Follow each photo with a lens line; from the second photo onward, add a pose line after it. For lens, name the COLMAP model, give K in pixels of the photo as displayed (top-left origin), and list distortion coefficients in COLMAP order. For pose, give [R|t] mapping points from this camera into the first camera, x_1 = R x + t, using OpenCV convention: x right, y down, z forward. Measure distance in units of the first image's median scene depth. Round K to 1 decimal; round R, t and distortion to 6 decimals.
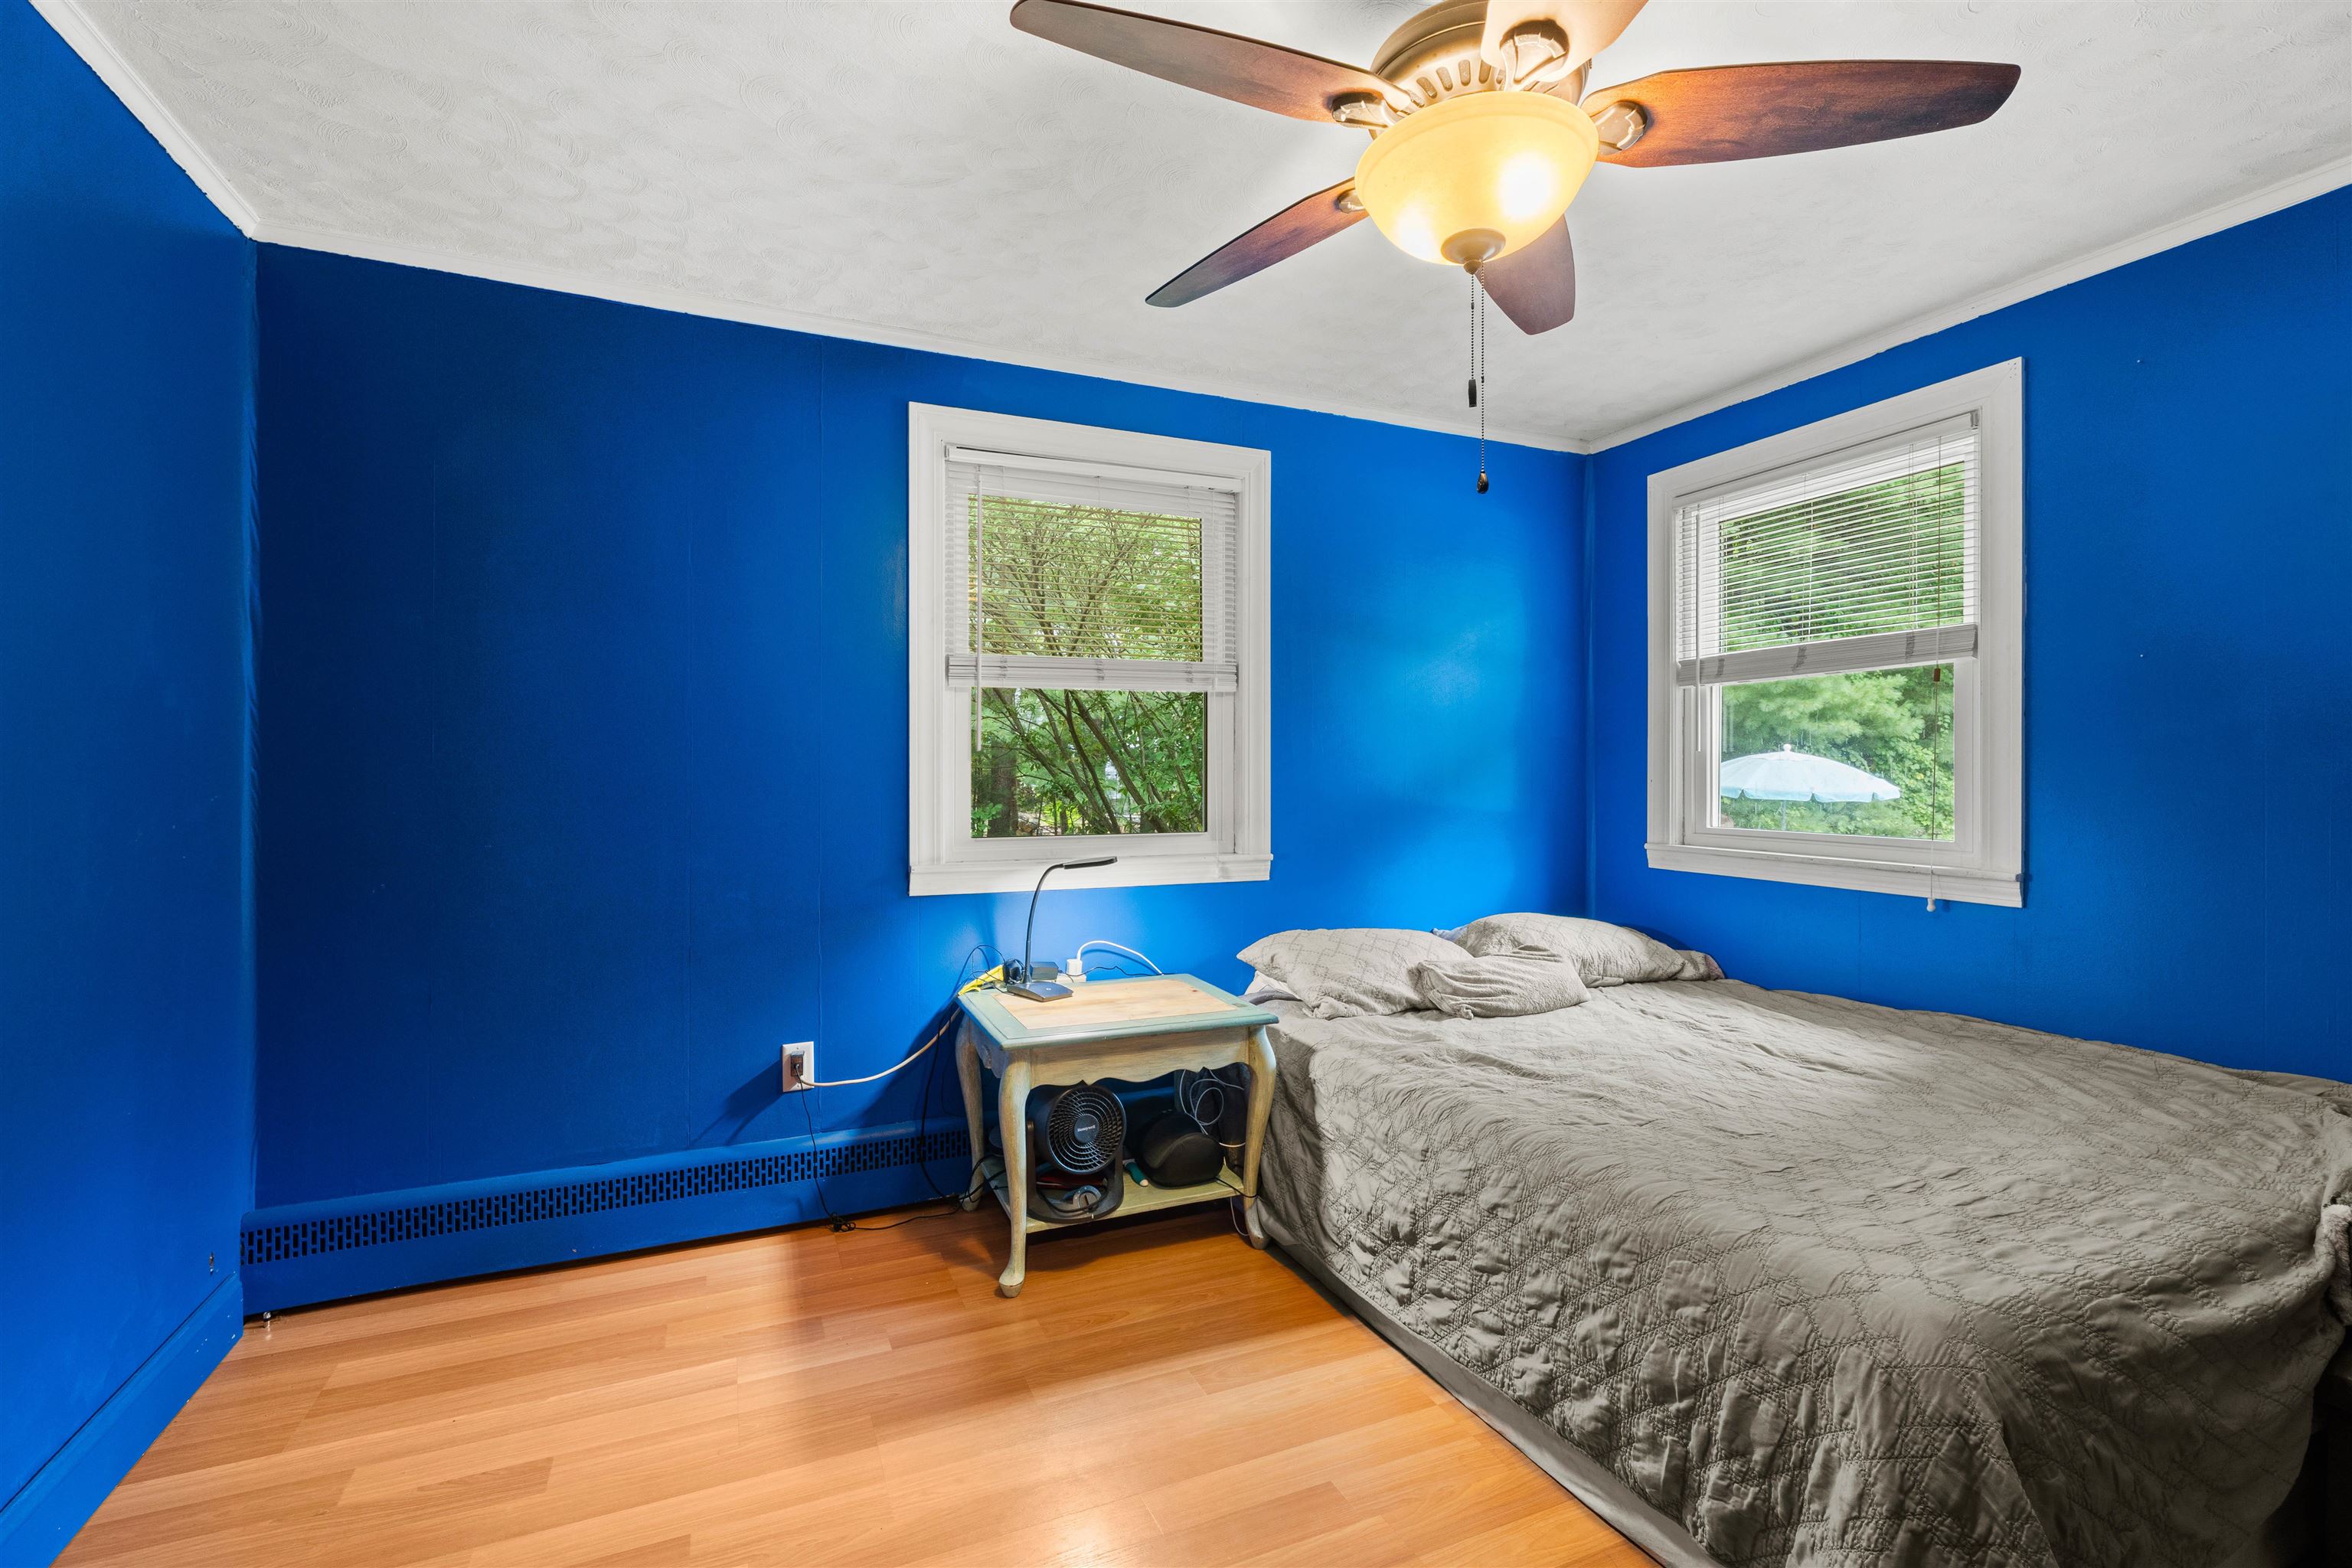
lens RADIAL K [[1023.4, 0, 1176.0], [0, 1023.4, 784.0], [0, 0, 1]] dist [-0.000400, 0.000123]
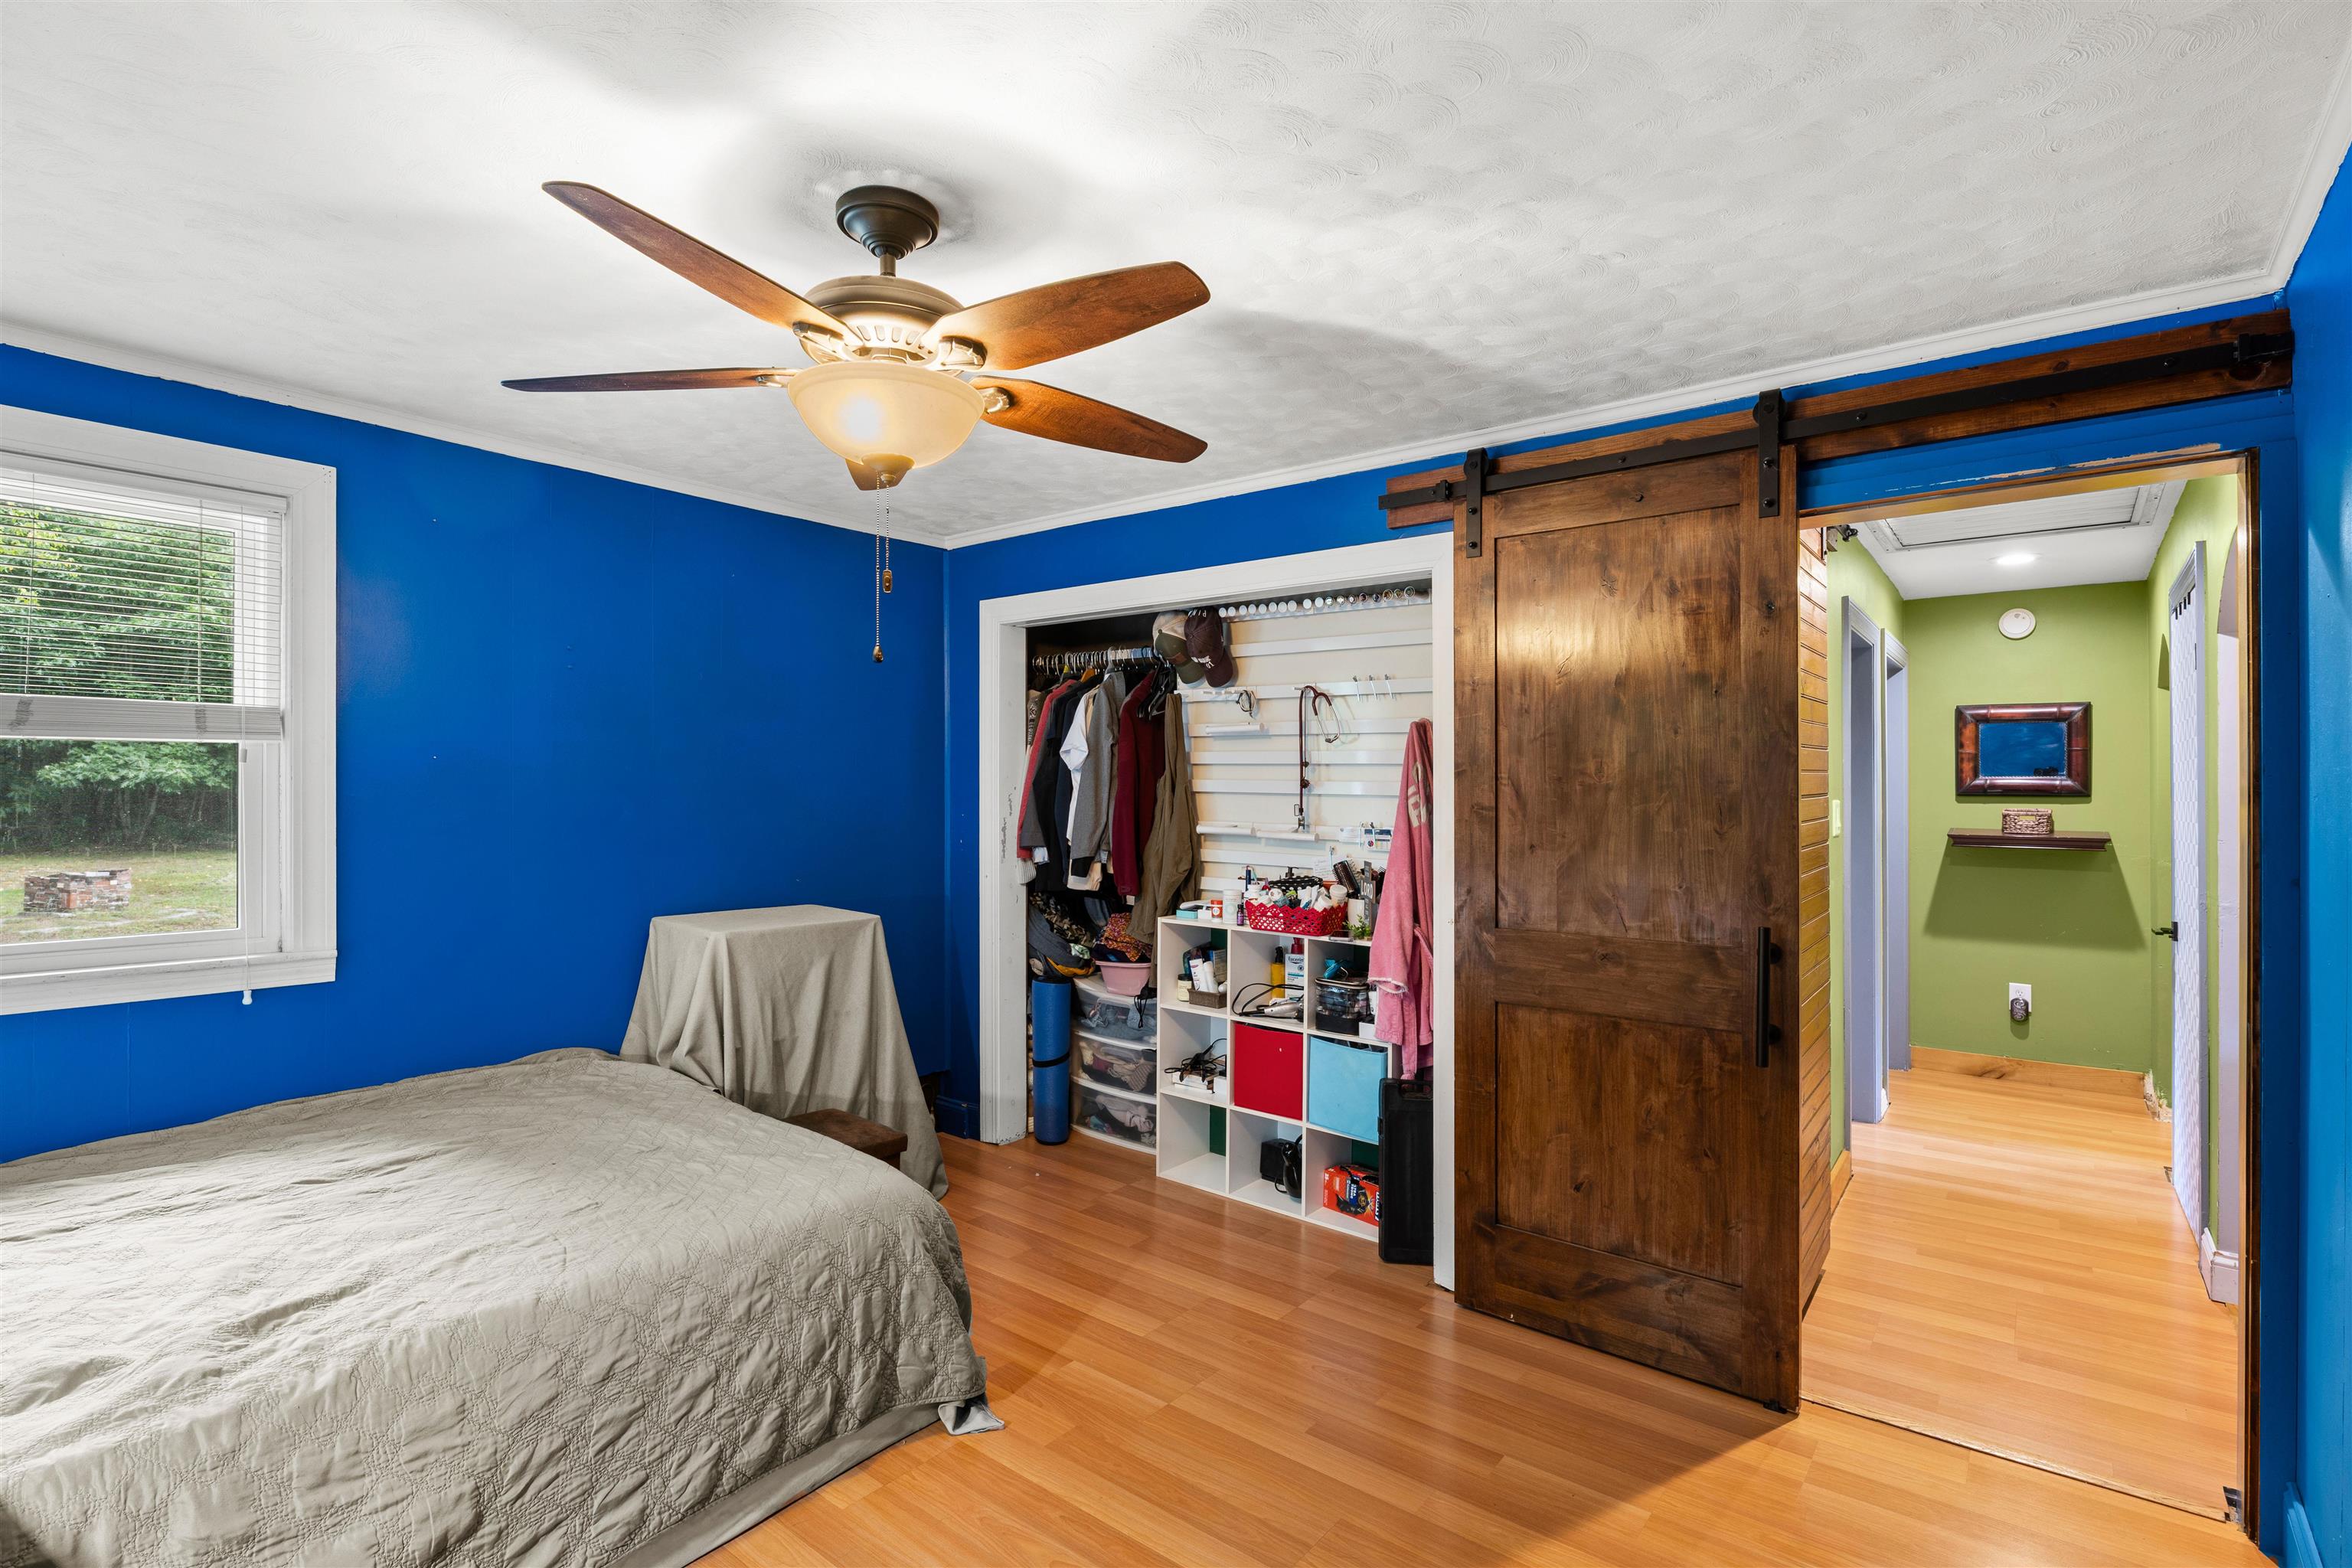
lens RADIAL K [[1065.1, 0, 1176.0], [0, 1065.1, 784.0], [0, 0, 1]] dist [-0.000361, -0.000256]
pose [[-0.451279, 0.004038, 0.892374, -0.745427], [0.005277, 0.999984, -0.001857, -0.102414], [-0.892367, 0.003871, -0.451293, 0.943560]]
